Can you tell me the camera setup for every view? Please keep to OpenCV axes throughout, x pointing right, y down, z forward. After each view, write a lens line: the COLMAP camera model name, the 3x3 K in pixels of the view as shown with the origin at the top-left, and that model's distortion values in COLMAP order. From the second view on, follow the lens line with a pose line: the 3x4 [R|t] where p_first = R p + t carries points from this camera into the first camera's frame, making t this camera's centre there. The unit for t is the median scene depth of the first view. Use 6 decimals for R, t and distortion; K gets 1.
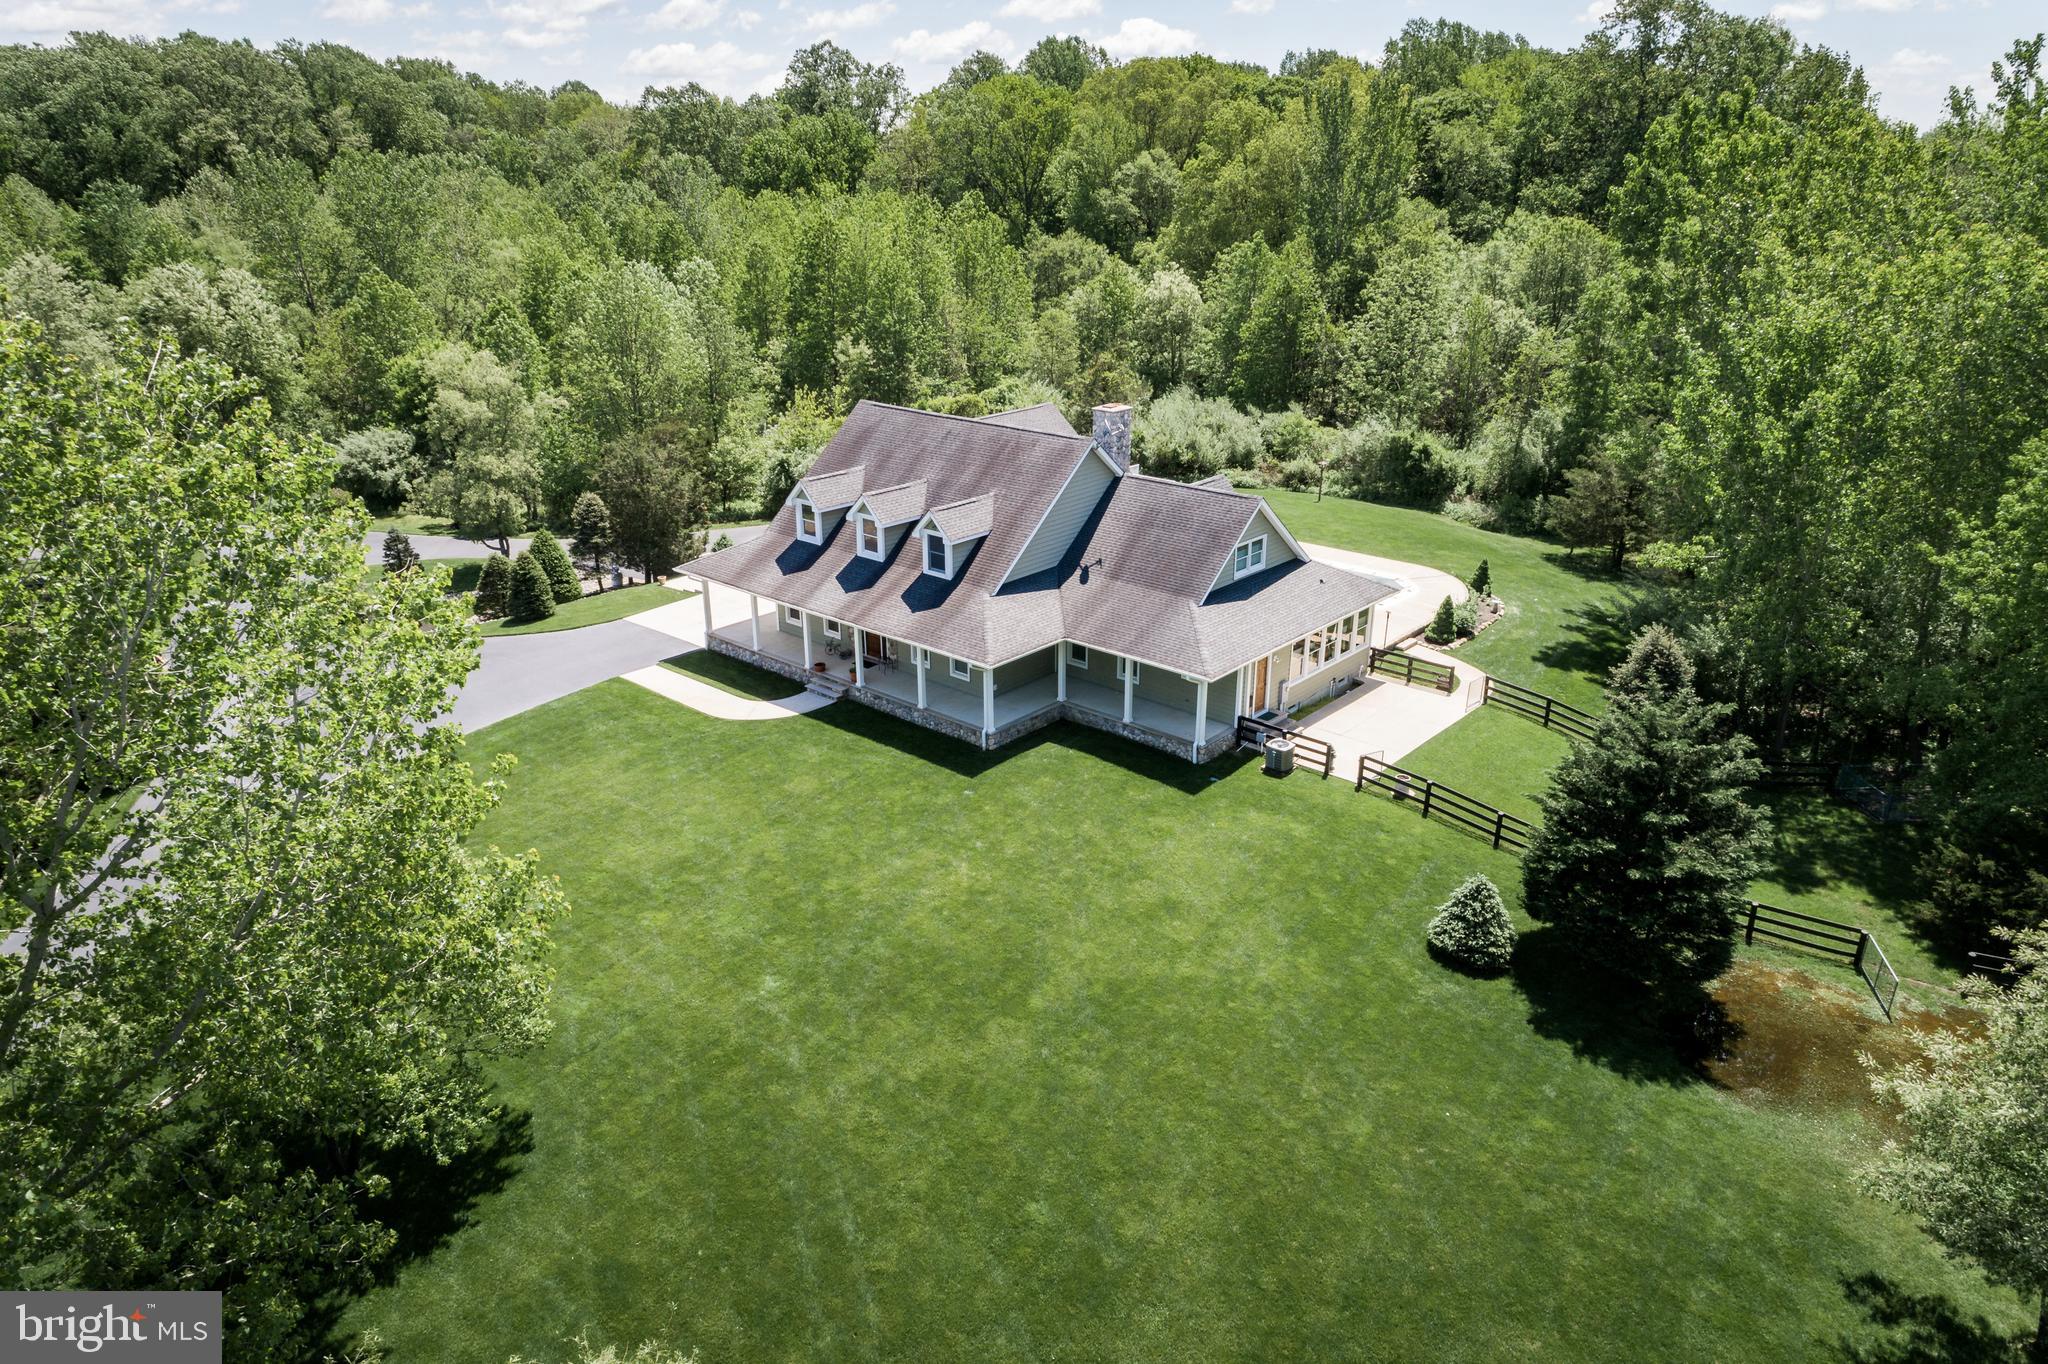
lens RADIAL K [[1378.3, 0, 1024.0], [0, 1378.3, 682.0], [0, 0, 1]] dist [0.032670, -0.000774]
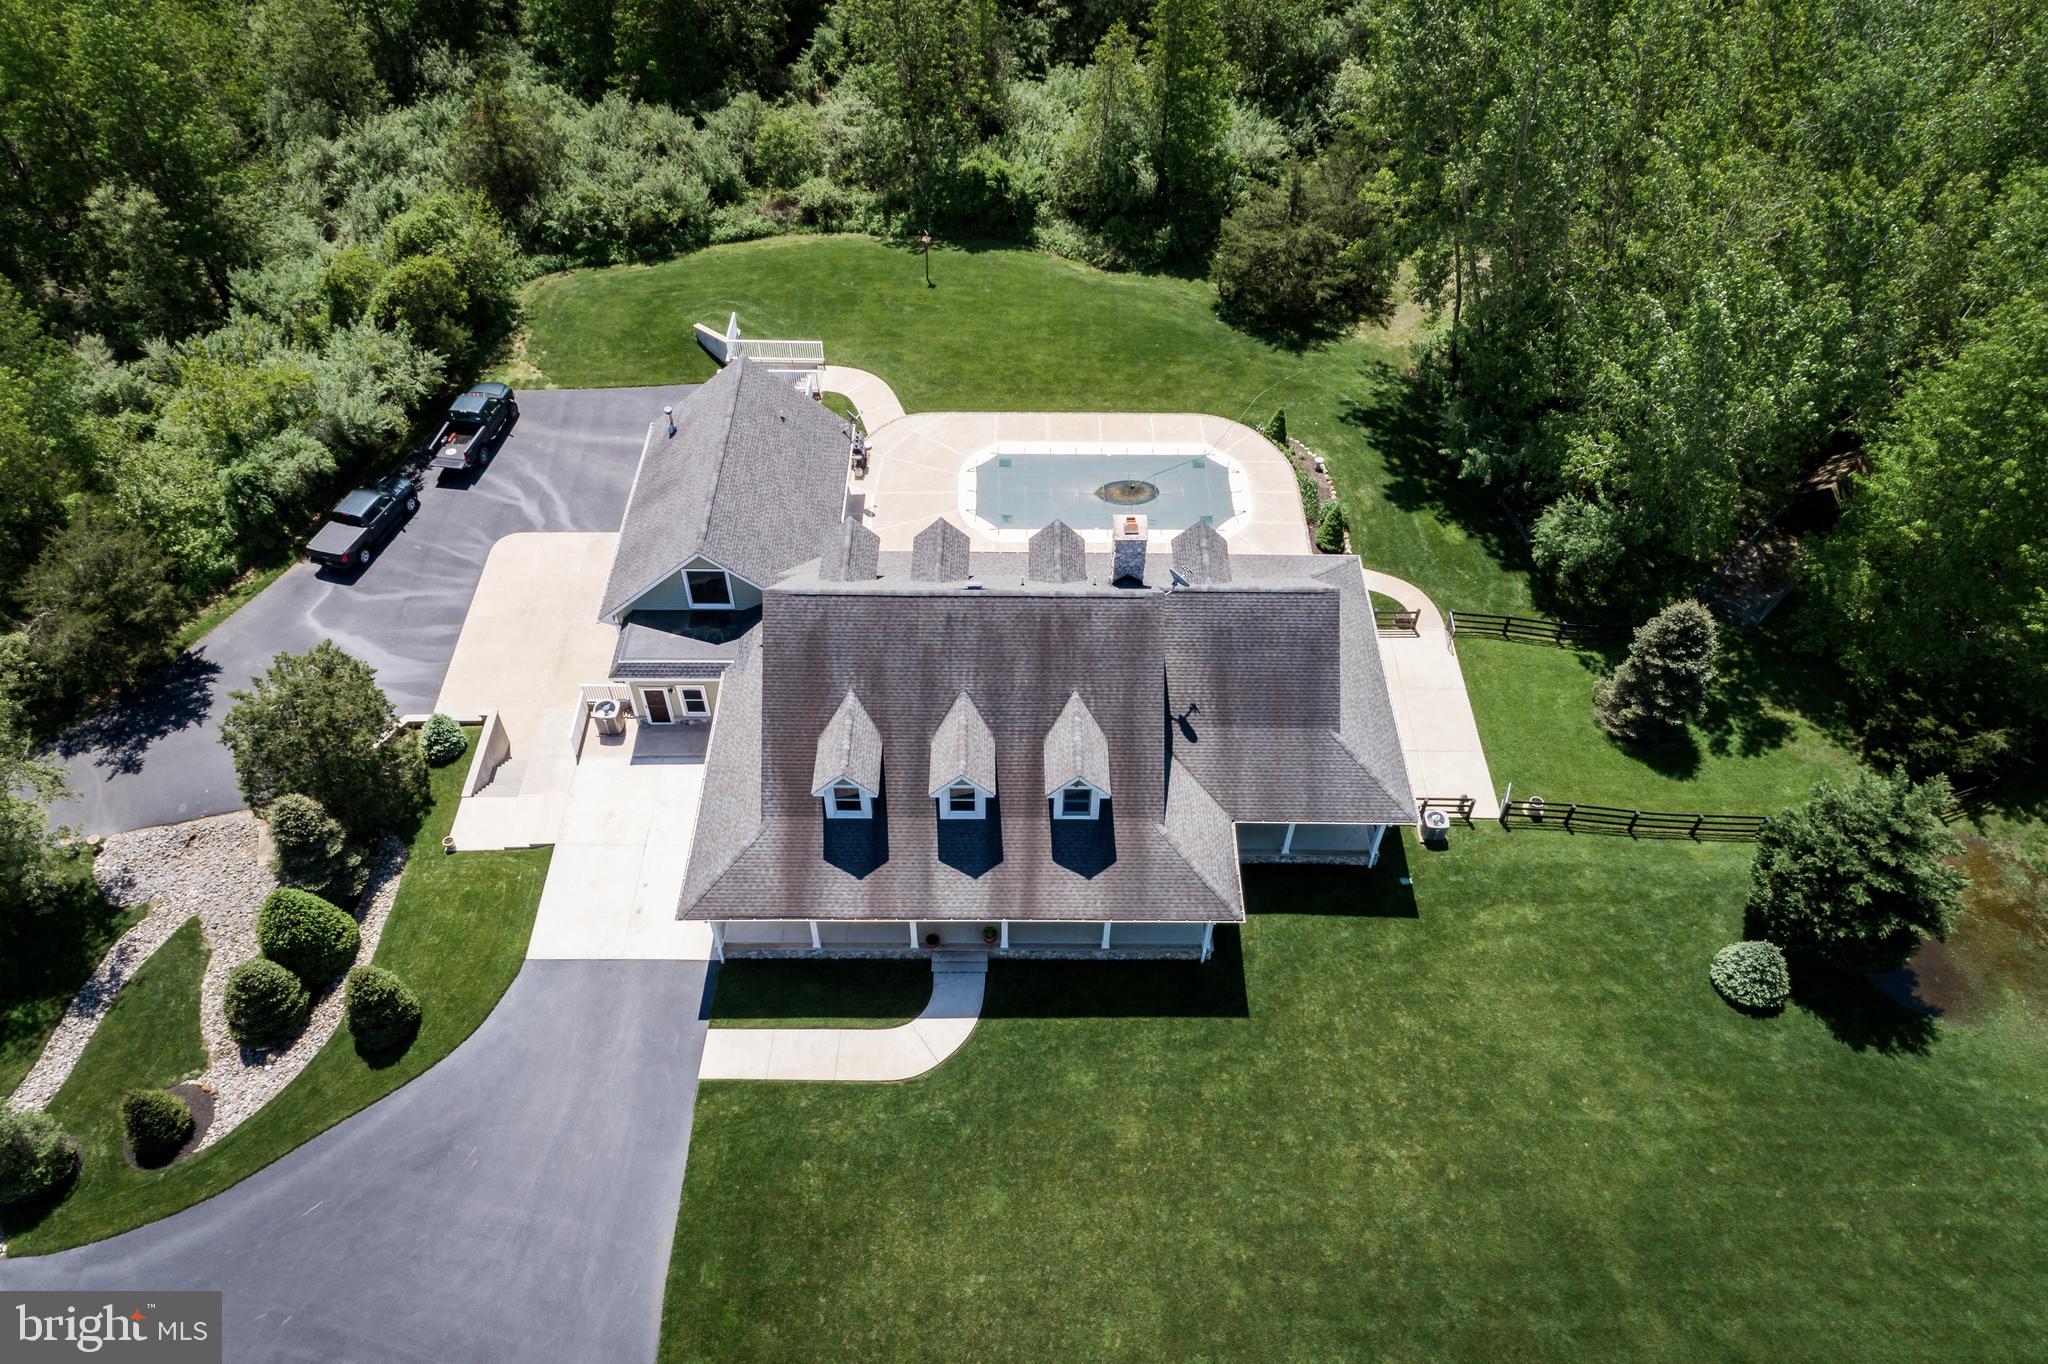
lens RADIAL K [[1387.5, 0, 1024.0], [0, 1387.5, 682.0], [0, 0, 1]] dist [0.034621, 0.003283]
pose [[0.750843, -0.489347, 0.443593, -0.431123], [0.231450, 0.823974, 0.517201, -0.605066], [-0.618600, -0.285667, 0.731935, 0.398829]]
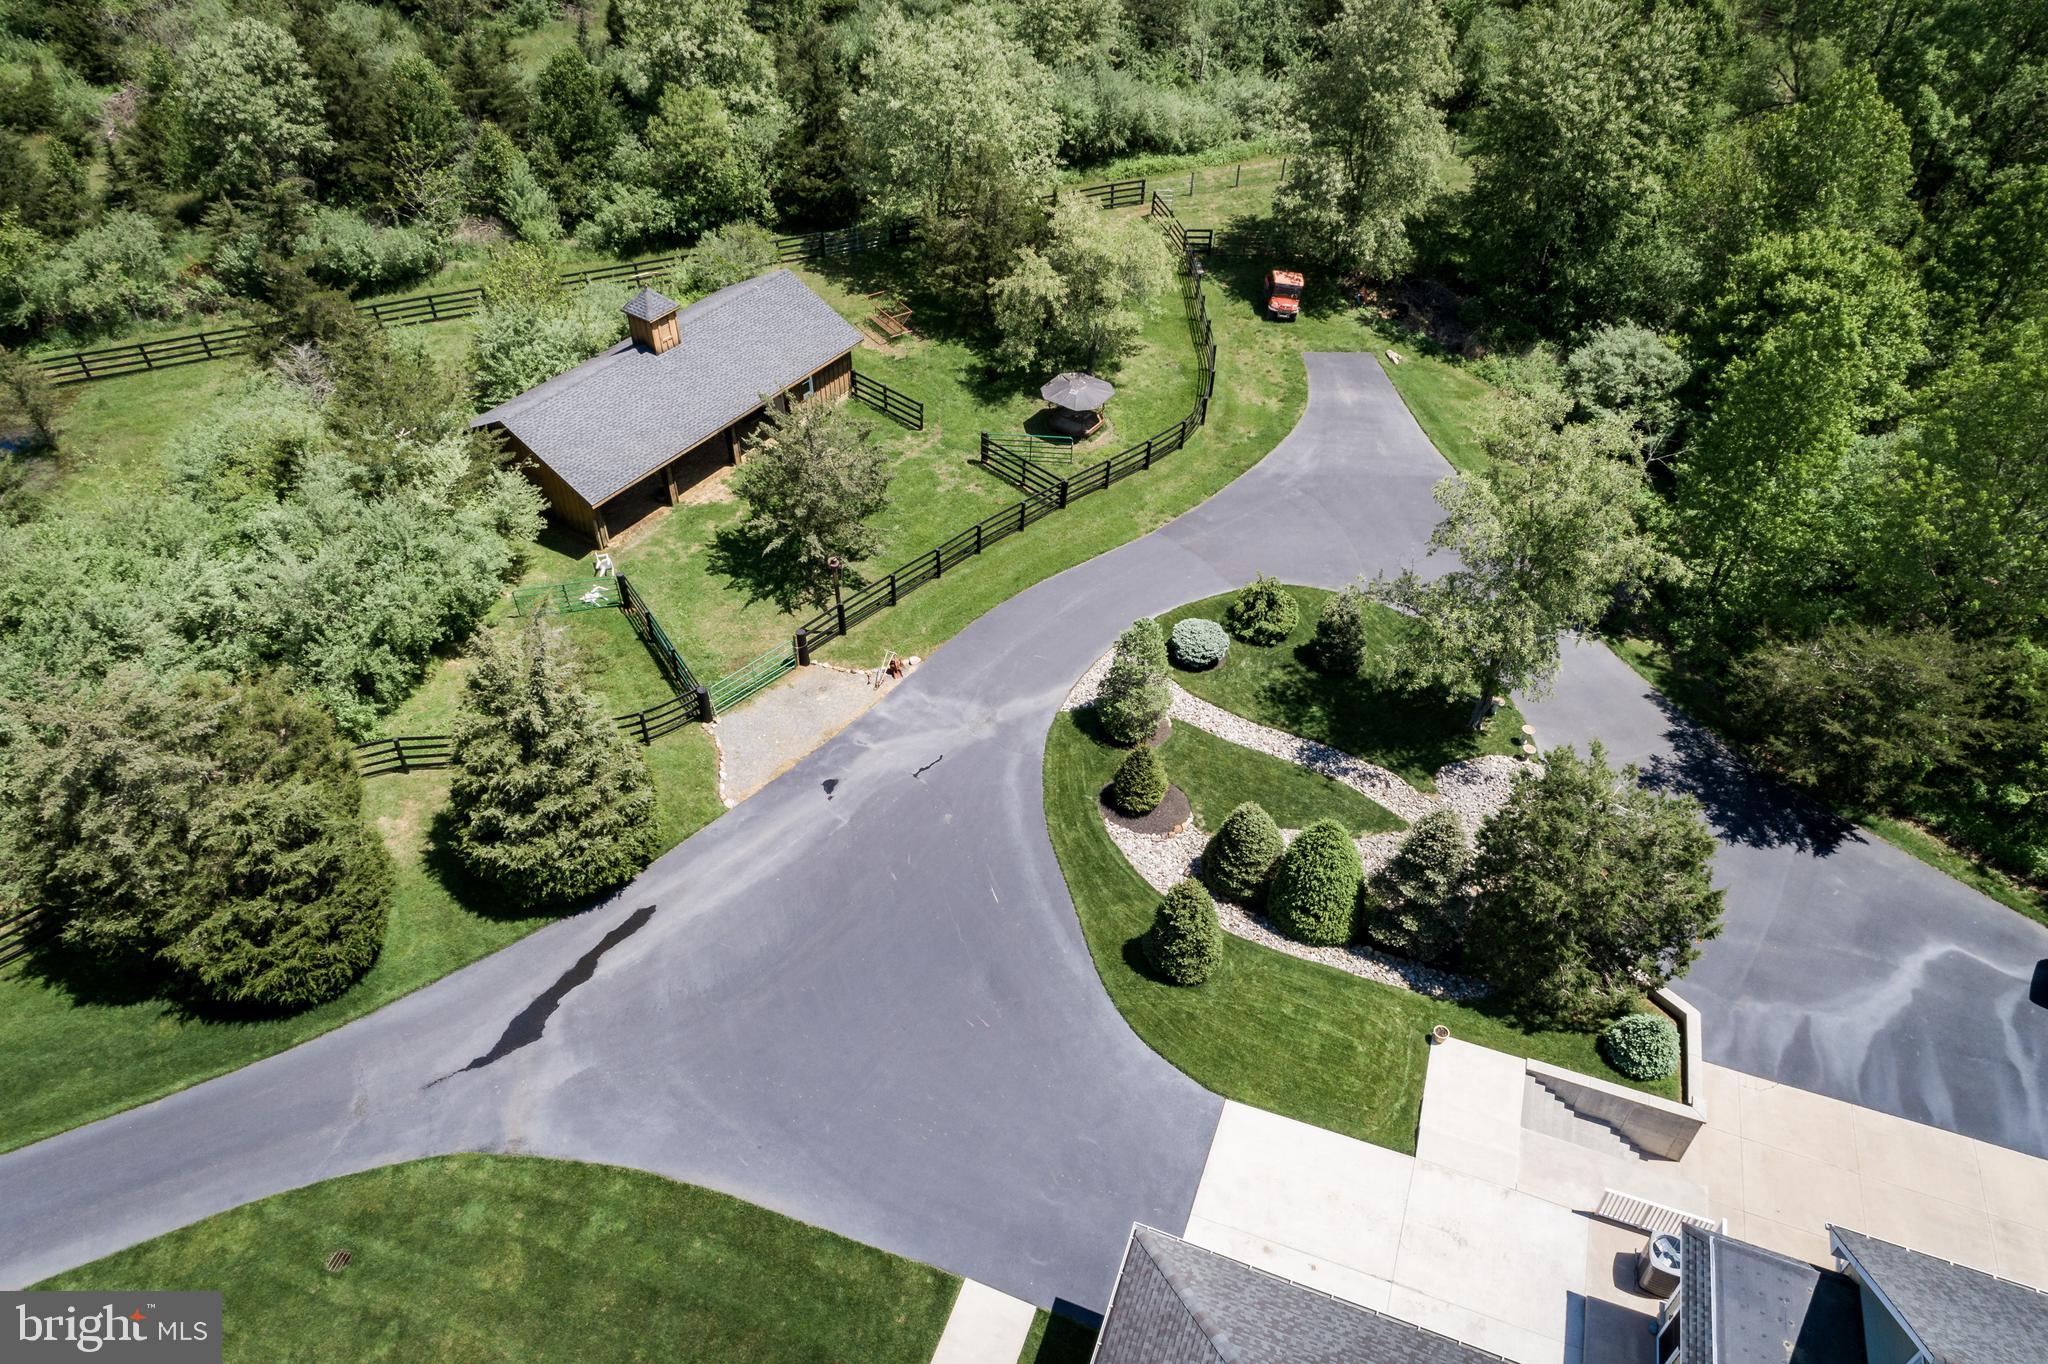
lens RADIAL K [[1378.3, 0, 1024.0], [0, 1378.3, 682.0], [0, 0, 1]] dist [0.032670, -0.000774]
pose [[0.355626, 0.622345, -0.697293, -0.051308], [-0.350105, 0.780447, 0.518004, -0.527617], [0.866578, 0.059910, 0.495433, 0.792192]]
